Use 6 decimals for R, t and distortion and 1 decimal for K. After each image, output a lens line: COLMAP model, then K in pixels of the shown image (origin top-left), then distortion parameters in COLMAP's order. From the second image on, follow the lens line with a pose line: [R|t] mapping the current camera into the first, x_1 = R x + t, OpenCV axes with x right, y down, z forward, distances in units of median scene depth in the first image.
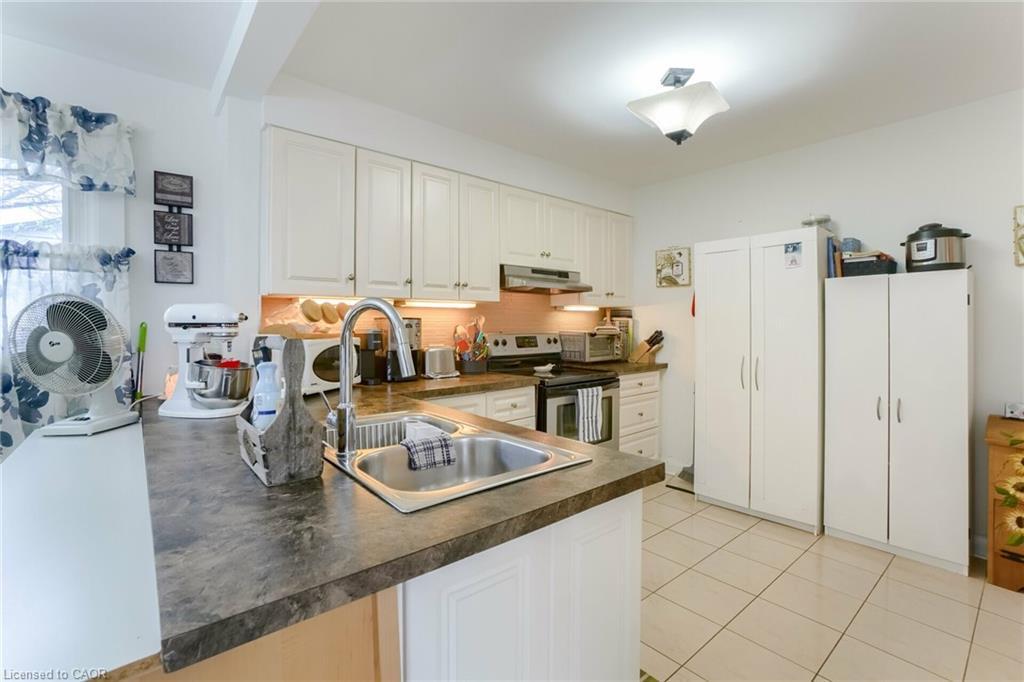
lens RADIAL K [[454.0, 0, 528.9], [0, 454.0, 323.3], [0, 0, 1]] dist [-0.048411, 0.000264]
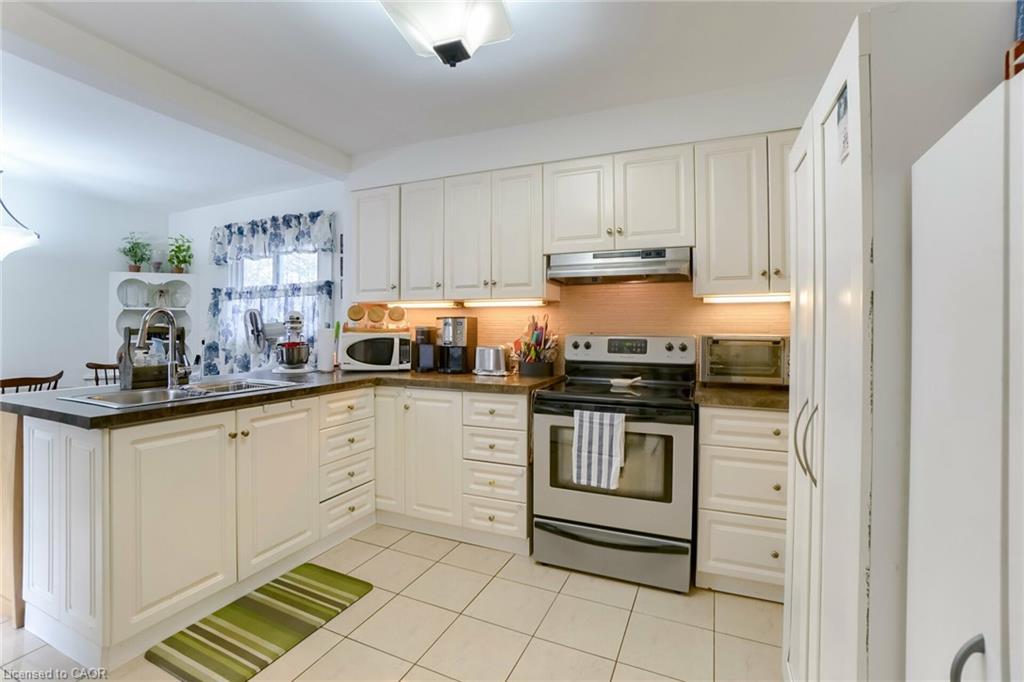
lens RADIAL K [[454.0, 0, 528.9], [0, 454.0, 323.3], [0, 0, 1]] dist [-0.048411, 0.000264]
pose [[0.436889, -0.007939, -0.899480, 0.700959], [-0.004179, 0.999932, -0.010855, 0.012183], [0.899506, 0.008501, 0.436826, 0.577445]]
